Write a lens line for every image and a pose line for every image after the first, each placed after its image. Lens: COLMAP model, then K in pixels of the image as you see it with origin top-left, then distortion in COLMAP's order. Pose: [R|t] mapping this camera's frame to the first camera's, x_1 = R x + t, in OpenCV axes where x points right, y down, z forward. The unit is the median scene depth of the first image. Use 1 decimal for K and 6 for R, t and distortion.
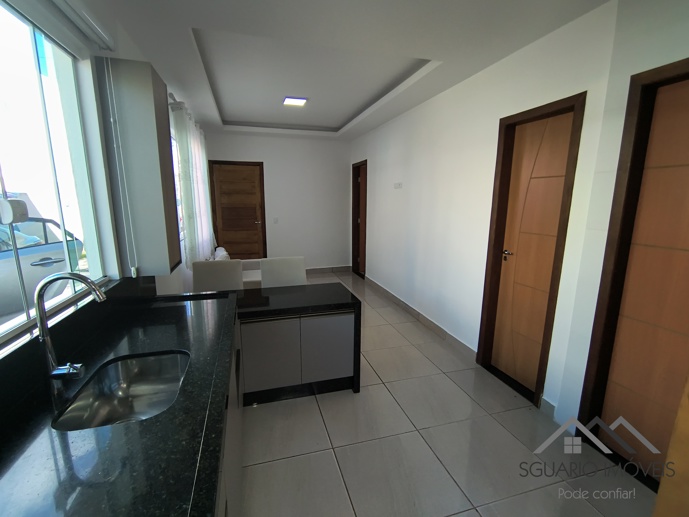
lens RADIAL K [[322.9, 0, 345.0], [0, 322.9, 263.7], [0, 0, 1]] dist [-0.003321, 0.001671]
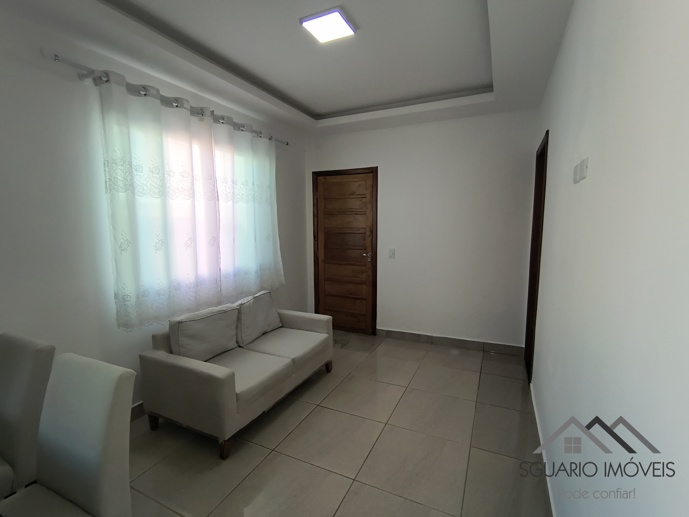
lens RADIAL K [[322.9, 0, 345.0], [0, 322.9, 263.7], [0, 0, 1]] dist [-0.003321, 0.001671]
pose [[0.744977, 0.074711, -0.662893, 0.157156], [-0.121870, 0.992228, -0.025132, -0.089095], [0.655864, 0.099510, 0.748292, 0.471118]]
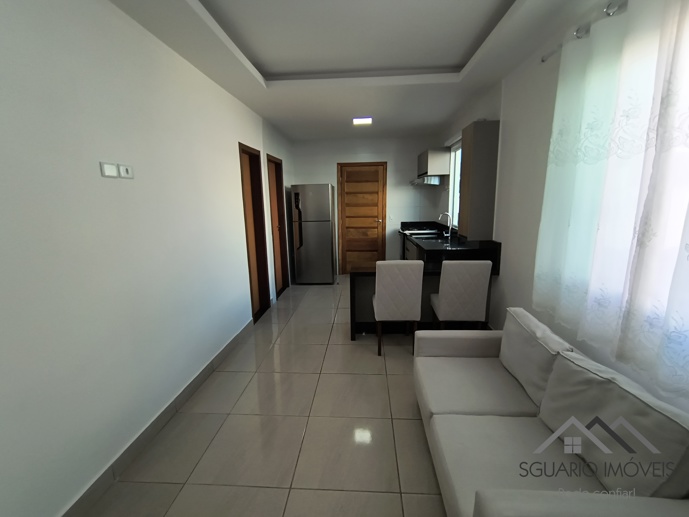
lens RADIAL K [[322.9, 0, 345.0], [0, 322.9, 263.7], [0, 0, 1]] dist [-0.003321, 0.001671]
pose [[-0.941567, -0.058959, 0.331625, -0.201839], [0.075669, 0.922367, 0.378830, -0.202005], [-0.328216, 0.381788, -0.864009, 0.998955]]
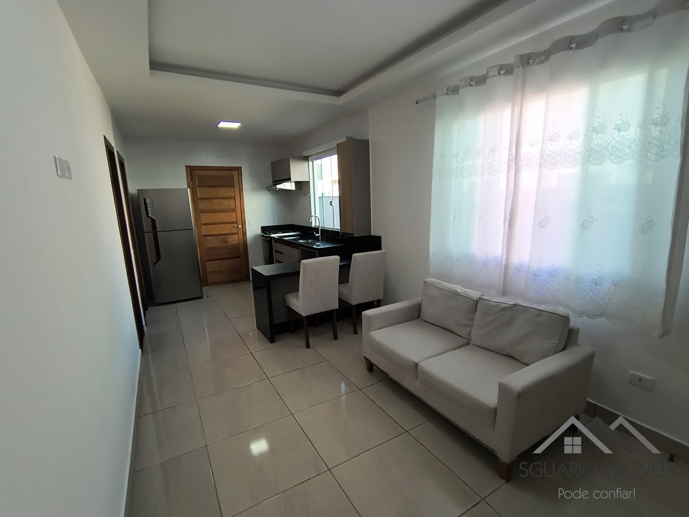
lens RADIAL K [[322.9, 0, 345.0], [0, 322.9, 263.7], [0, 0, 1]] dist [-0.003321, 0.001671]
pose [[-0.969369, 0.069530, -0.235561, -0.019782], [-0.025819, 0.924930, 0.379259, -0.214511], [0.244247, 0.373724, -0.894804, 1.053138]]
